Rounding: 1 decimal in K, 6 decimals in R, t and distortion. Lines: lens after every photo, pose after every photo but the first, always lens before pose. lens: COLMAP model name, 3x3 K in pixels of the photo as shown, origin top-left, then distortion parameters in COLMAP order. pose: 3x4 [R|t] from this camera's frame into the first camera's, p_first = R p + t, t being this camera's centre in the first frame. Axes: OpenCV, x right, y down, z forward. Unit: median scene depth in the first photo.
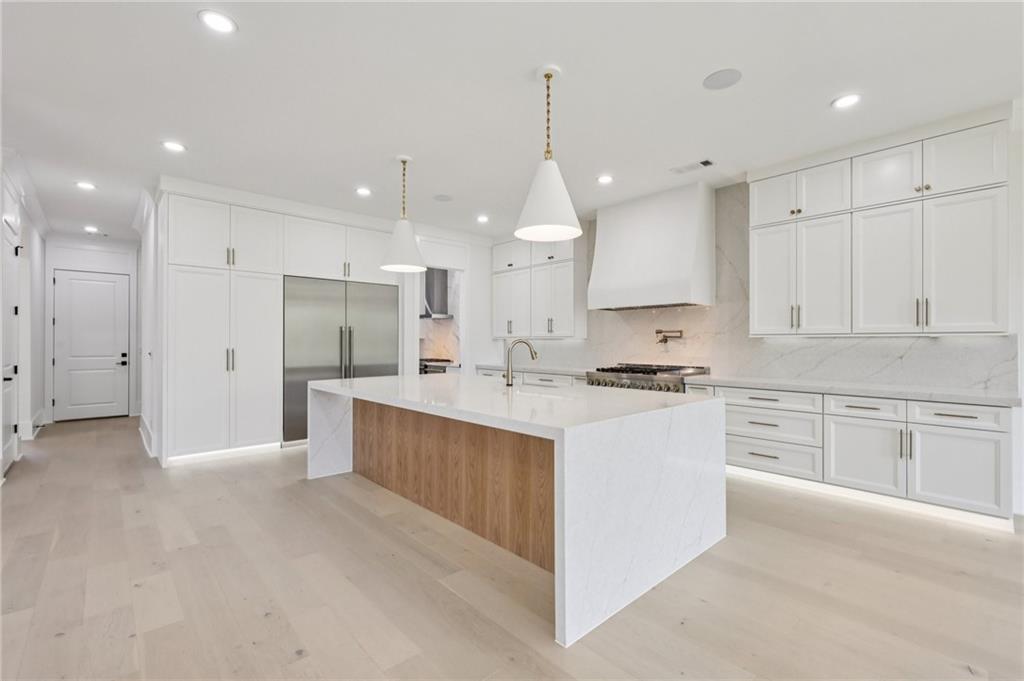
lens RADIAL K [[444.1, 0, 511.6], [0, 444.1, 342.8], [0, 0, 1]] dist [-0.000055, 0.000004]
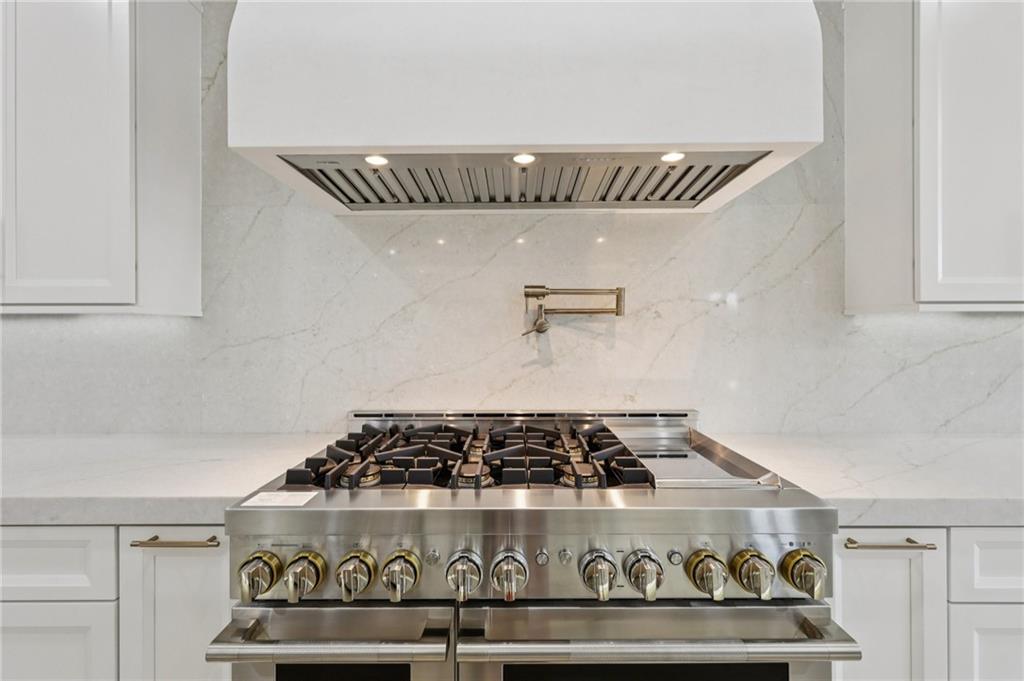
lens RADIAL K [[453.9, 0, 514.3], [0, 453.9, 346.7], [0, 0, 1]] dist [0.000490, 0.000025]
pose [[0.678692, -0.002049, 0.734420, 0.118670], [0.001524, 0.999998, 0.001382, 0.008477], [-0.734422, 0.000181, 0.678693, 0.816377]]
